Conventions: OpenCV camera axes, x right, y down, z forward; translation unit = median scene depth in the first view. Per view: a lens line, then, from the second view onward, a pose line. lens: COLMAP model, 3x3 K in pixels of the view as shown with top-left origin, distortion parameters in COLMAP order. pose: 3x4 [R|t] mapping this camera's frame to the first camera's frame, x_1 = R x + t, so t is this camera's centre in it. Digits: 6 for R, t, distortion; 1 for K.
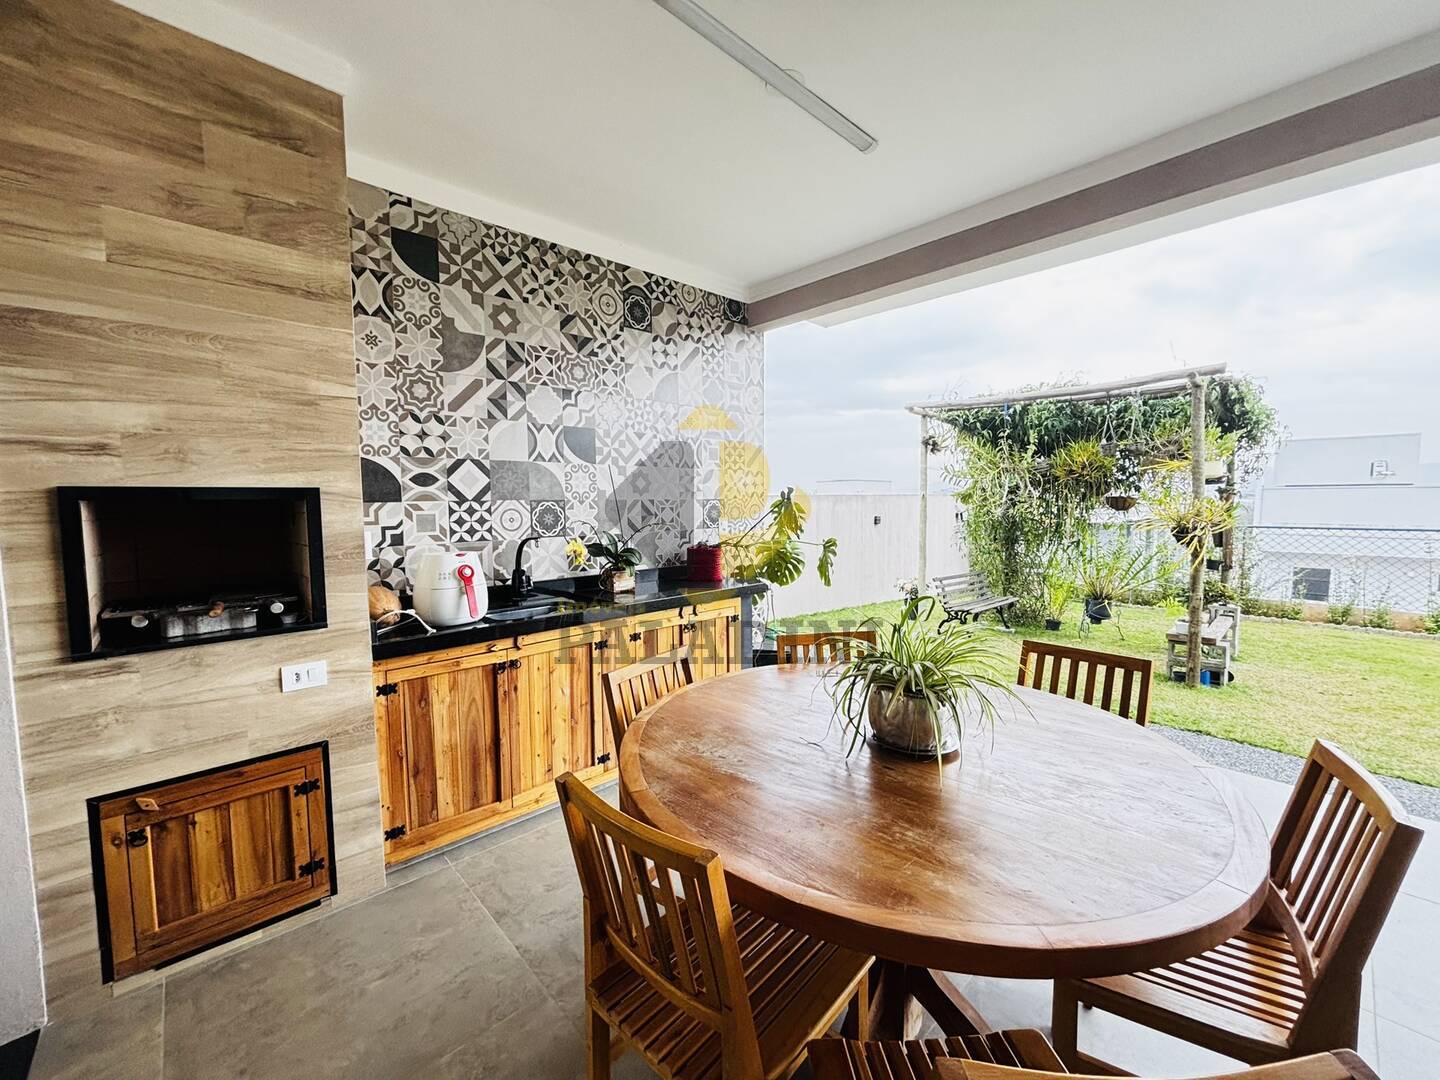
lens RADIAL K [[579.2, 0, 721.5], [0, 579.2, 541.6], [0, 0, 1]] dist [-0.001567, -0.000019]
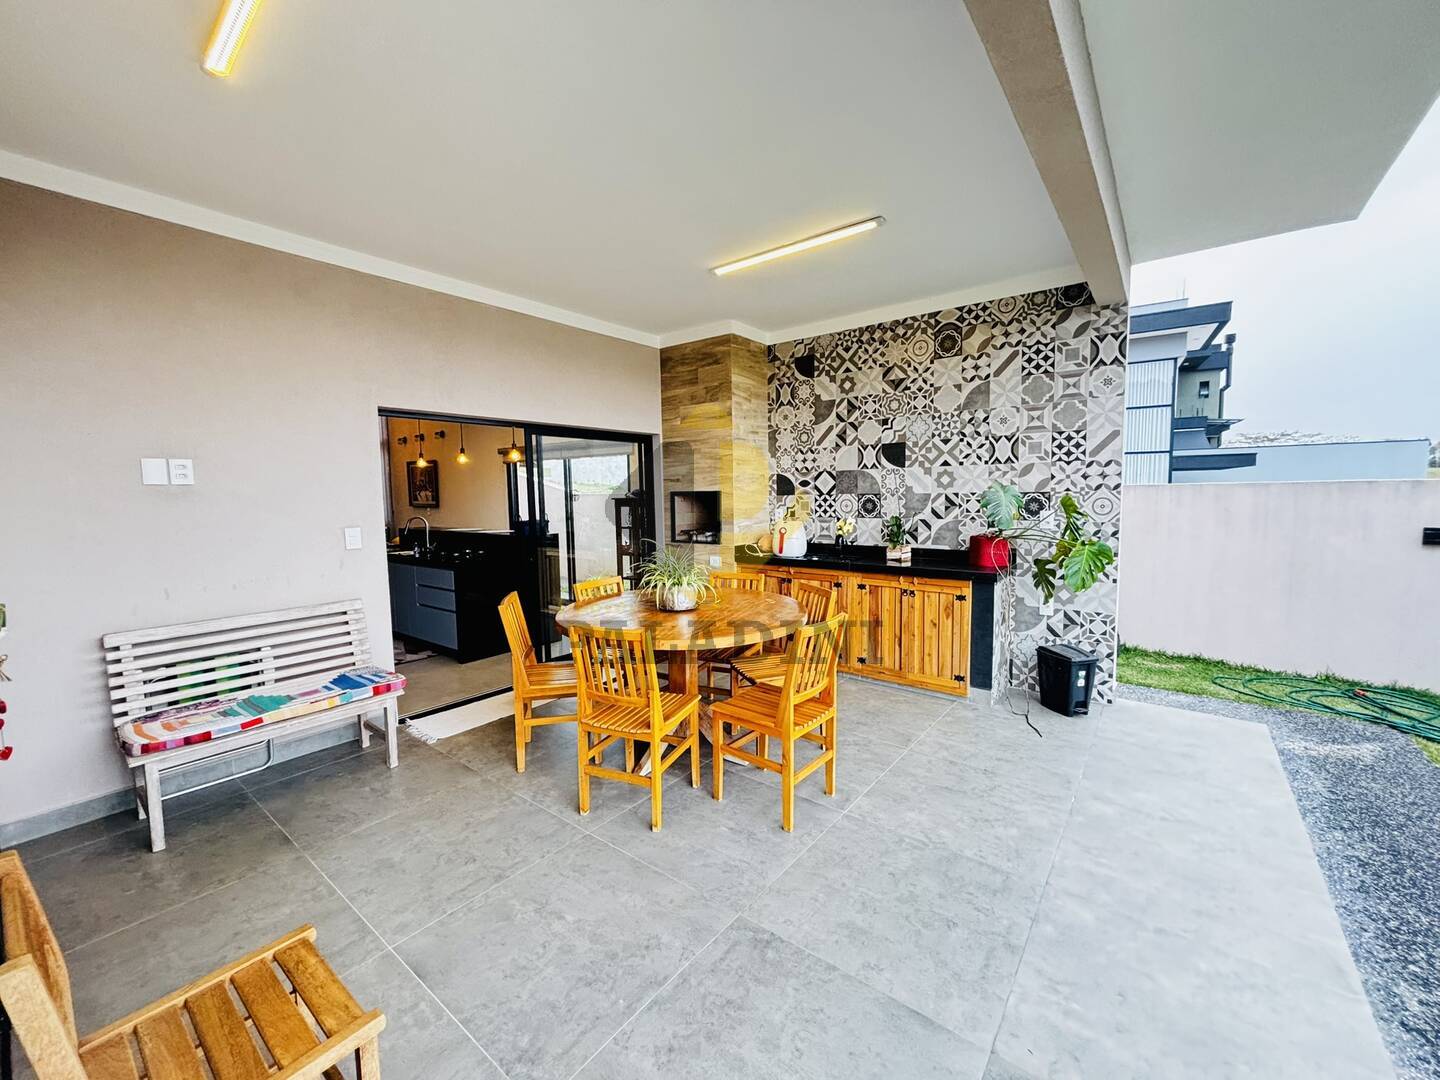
lens RADIAL K [[579.2, 0, 712.0], [0, 579.2, 541.1], [0, 0, 1]] dist [-0.001567, -0.000019]
pose [[0.144893, 0.090257, -0.985322, 1.160125], [-0.055434, 0.995007, 0.082992, -0.050906], [0.987893, 0.042596, 0.149173, 0.359649]]
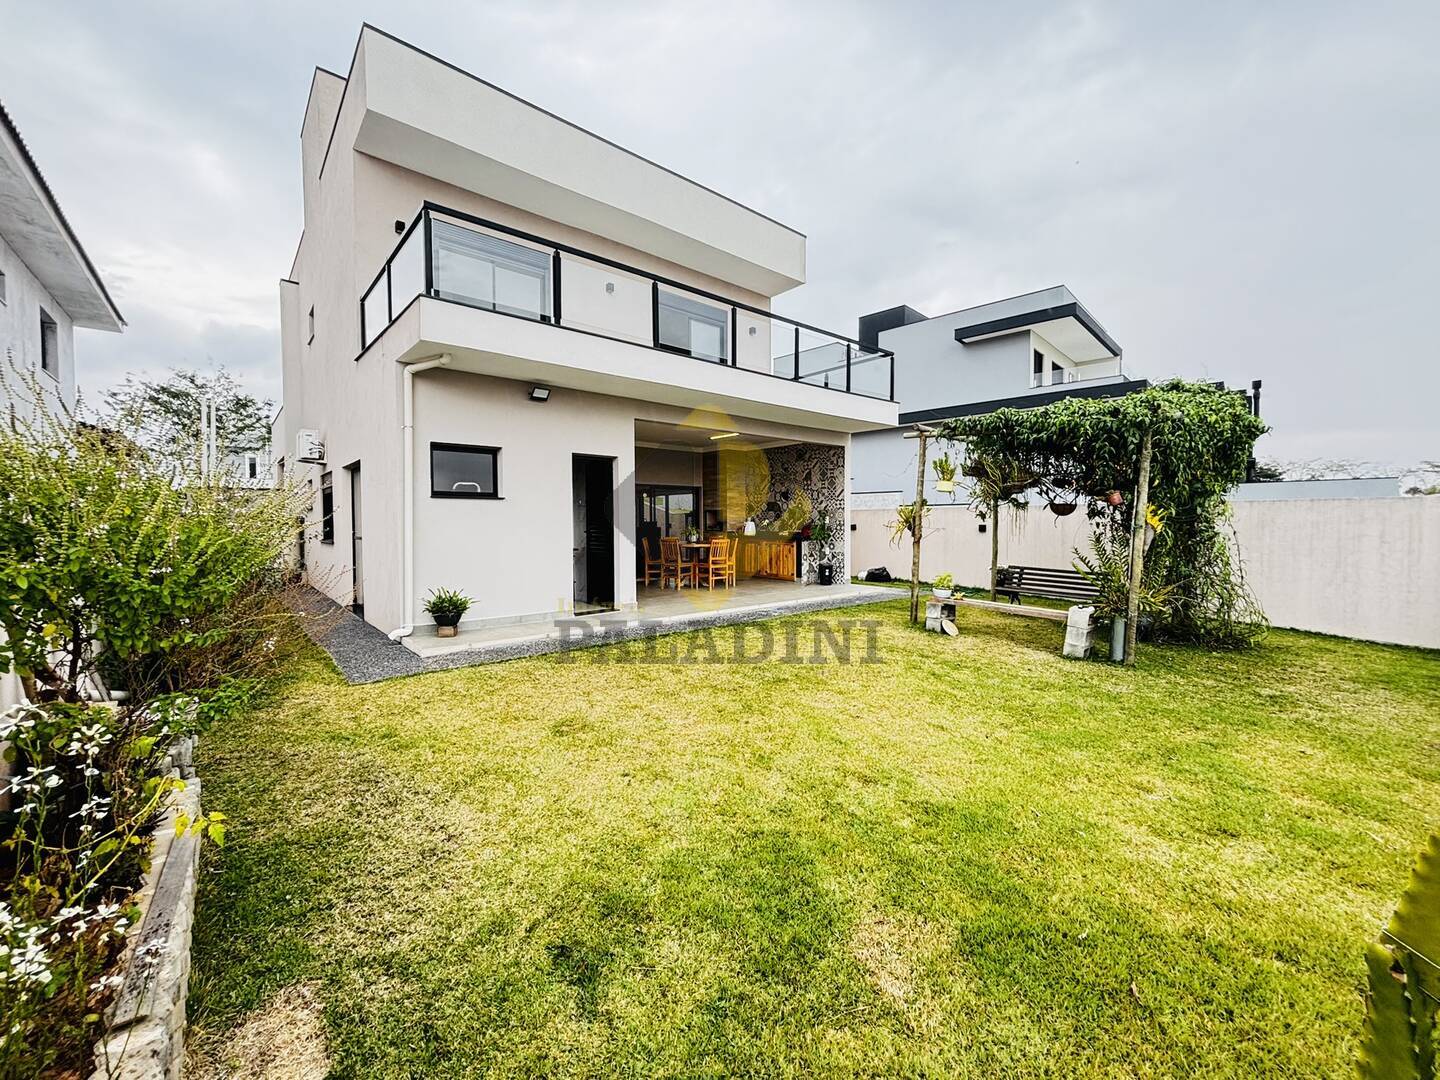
lens RADIAL K [[579.2, 0, 712.5], [0, 579.2, 534.4], [0, 0, 1]] dist [-0.001567, -0.000019]
pose [[-0.048802, 0.032091, -0.998293, 3.628088], [-0.065255, 0.997246, 0.035247, -0.023656], [0.996675, 0.066864, -0.046574, 0.744431]]
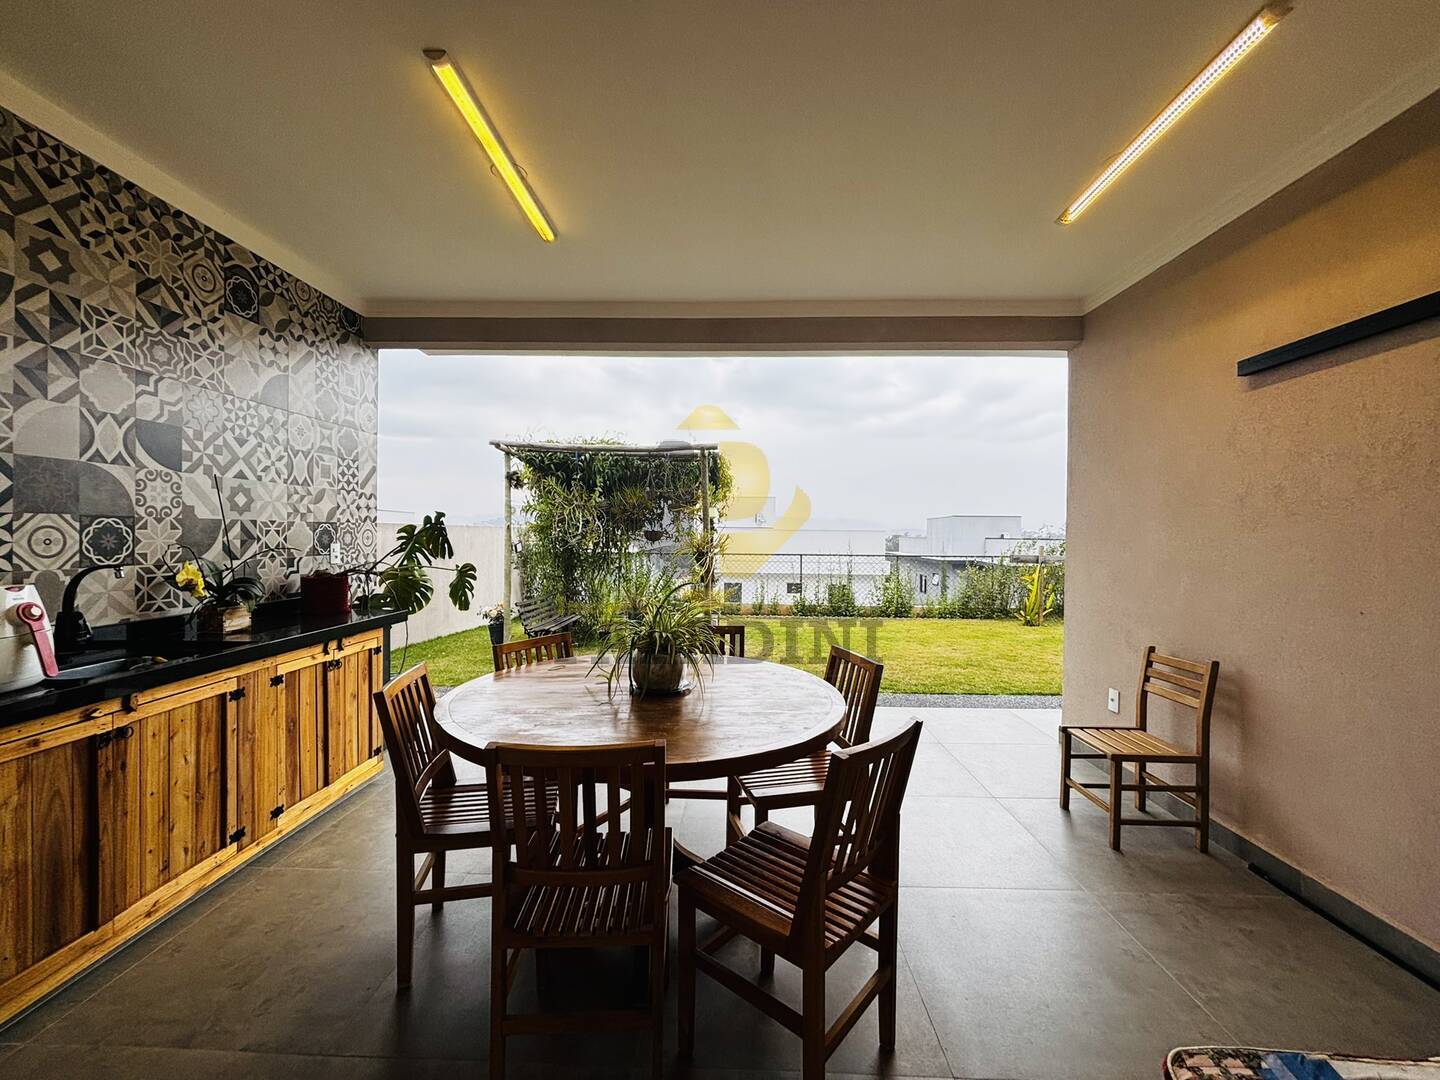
lens RADIAL K [[579.2, 0, 729.0], [0, 579.2, 537.8], [0, 0, 1]] dist [-0.001567, -0.000019]
pose [[0.692659, 0.012936, 0.721149, -0.281235], [0.034140, 0.998130, -0.050696, 0.020267], [-0.720457, 0.059735, 0.690923, -0.070815]]
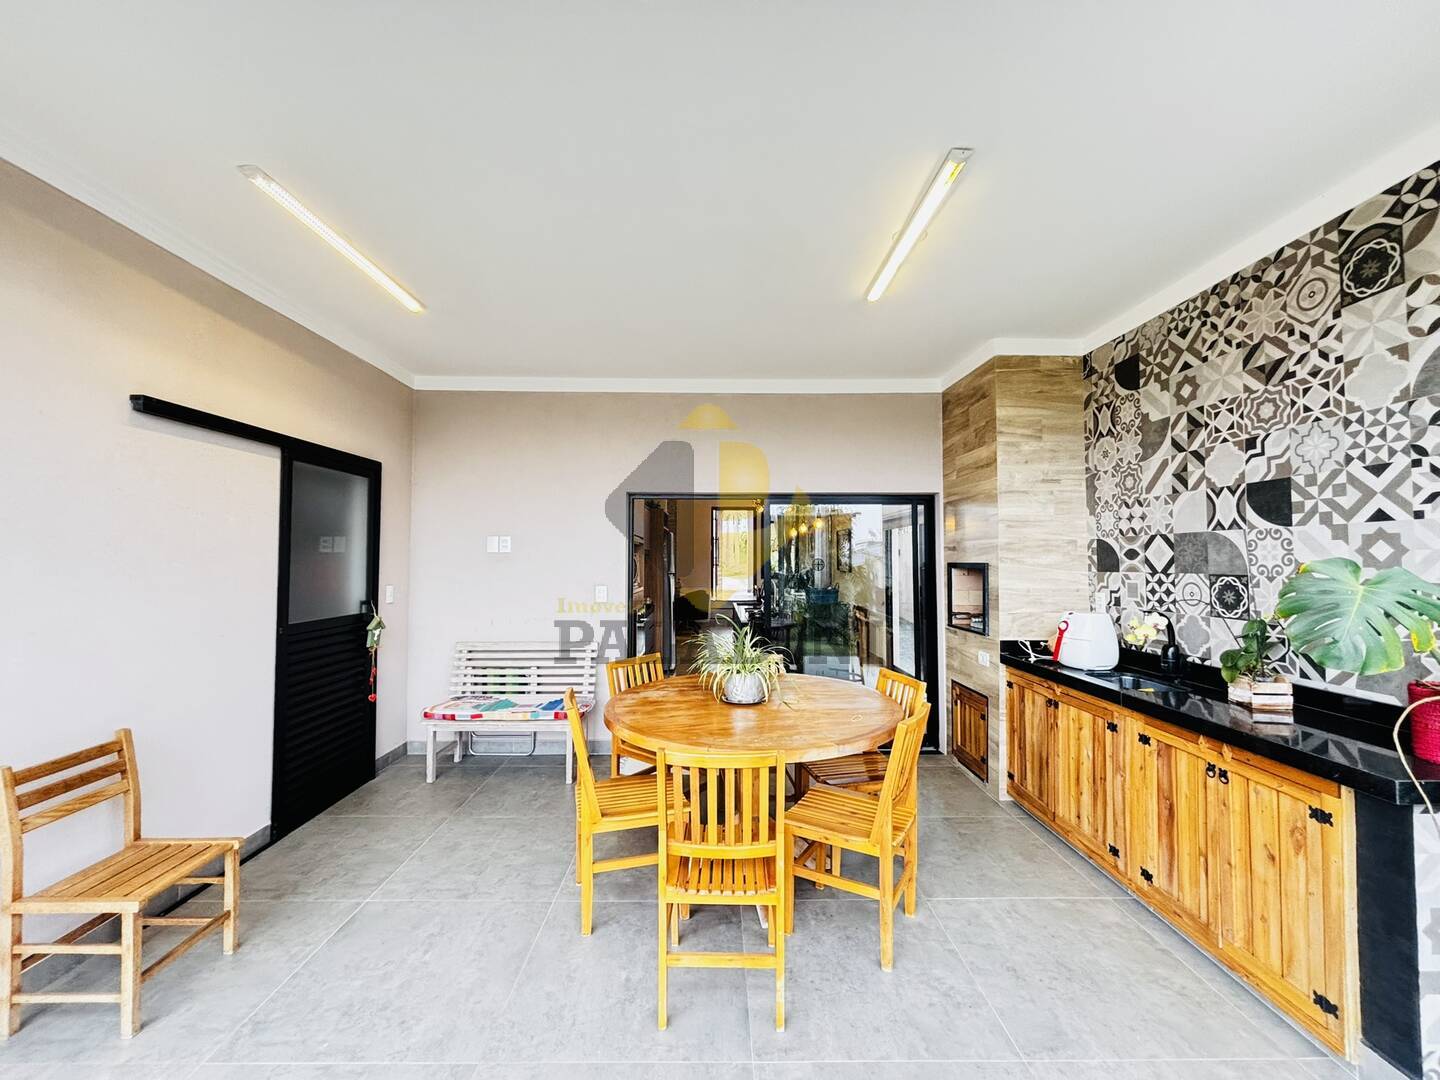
lens RADIAL K [[579.2, 0, 713.9], [0, 579.2, 538.4], [0, 0, 1]] dist [-0.001567, -0.000019]
pose [[-0.678572, -0.019964, -0.734263, 0.830097], [-0.048355, 0.998676, 0.017534, -0.102543], [0.732941, 0.047403, -0.678639, 1.012928]]
